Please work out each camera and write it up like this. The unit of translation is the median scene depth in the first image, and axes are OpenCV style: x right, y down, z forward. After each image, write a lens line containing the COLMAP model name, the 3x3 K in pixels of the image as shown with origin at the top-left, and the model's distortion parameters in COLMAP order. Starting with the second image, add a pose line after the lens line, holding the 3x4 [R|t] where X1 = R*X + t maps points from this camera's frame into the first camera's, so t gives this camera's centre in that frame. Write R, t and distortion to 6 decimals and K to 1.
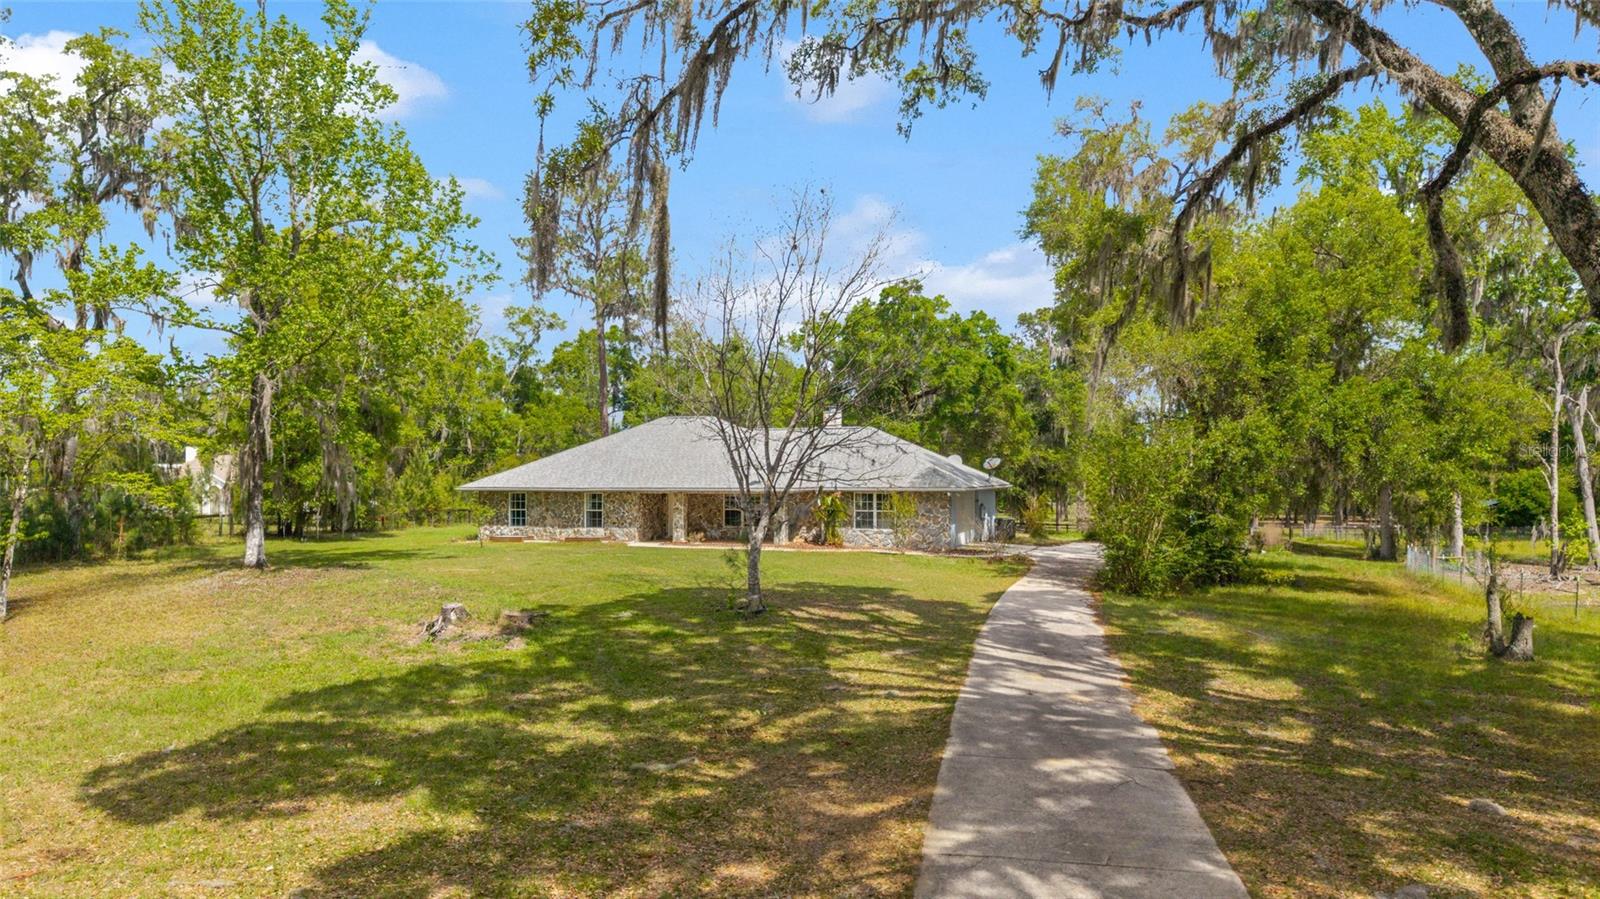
lens RADIAL K [[1069.7, 0, 793.5], [0, 1069.7, 464.5], [0, 0, 1]] dist [0.040966, -0.056002]
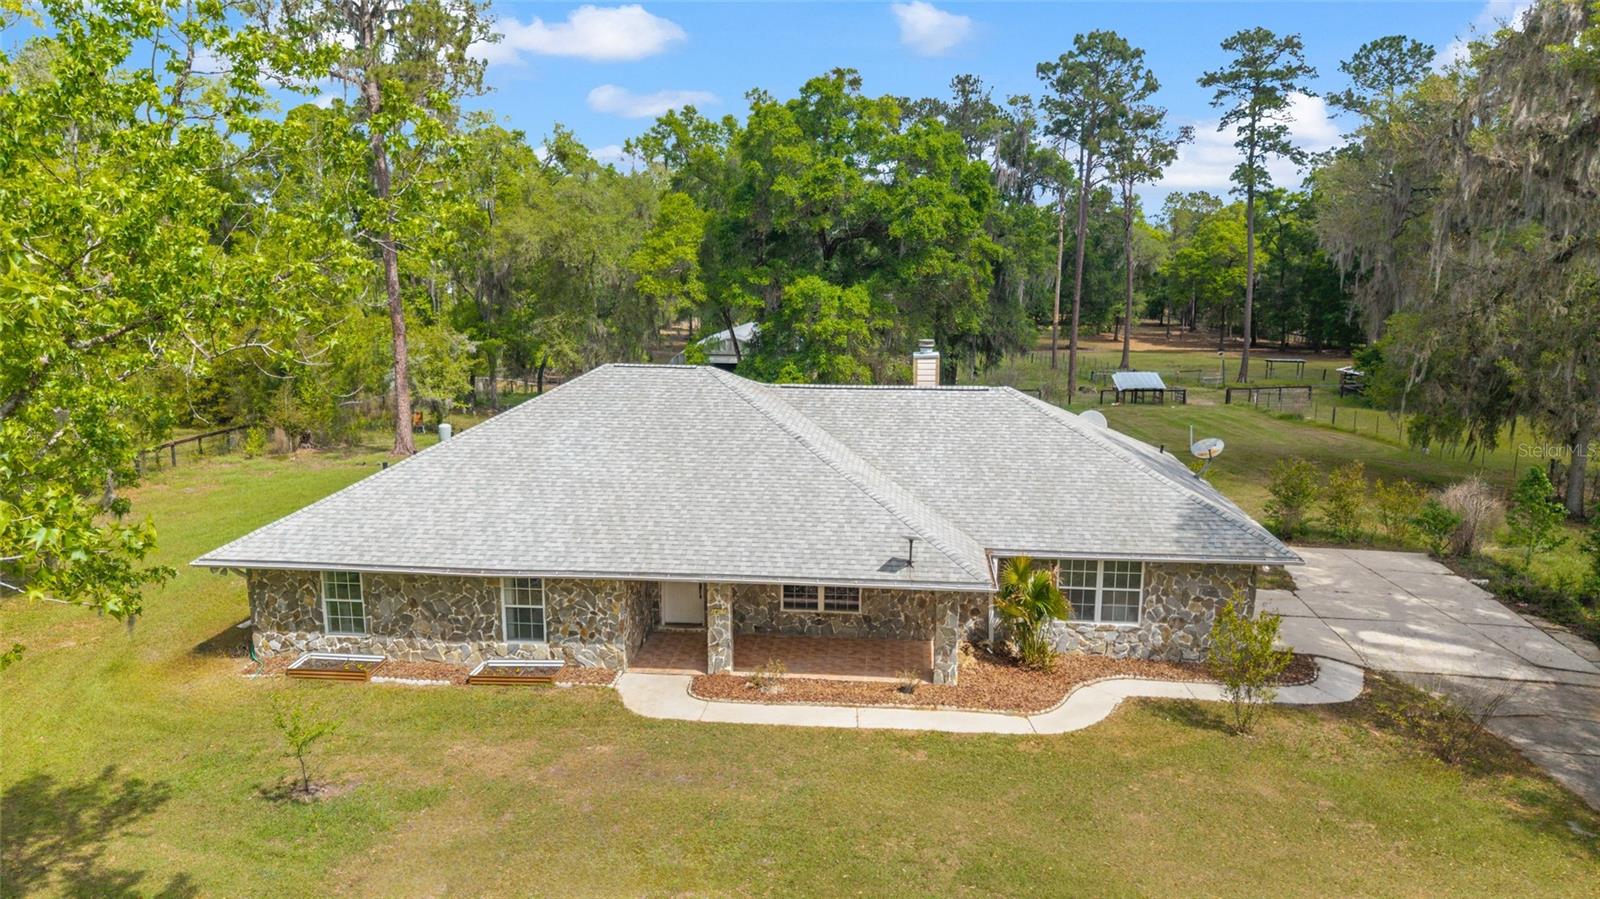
lens RADIAL K [[1061.5, 0, 784.9], [0, 1061.5, 451.7], [0, 0, 1]] dist [0.040818, -0.049554]
pose [[0.966289, -0.047321, 0.253073, -0.196166], [-0.004932, 0.979381, 0.201962, -0.123274], [-0.257412, -0.196402, 0.946132, 0.553921]]
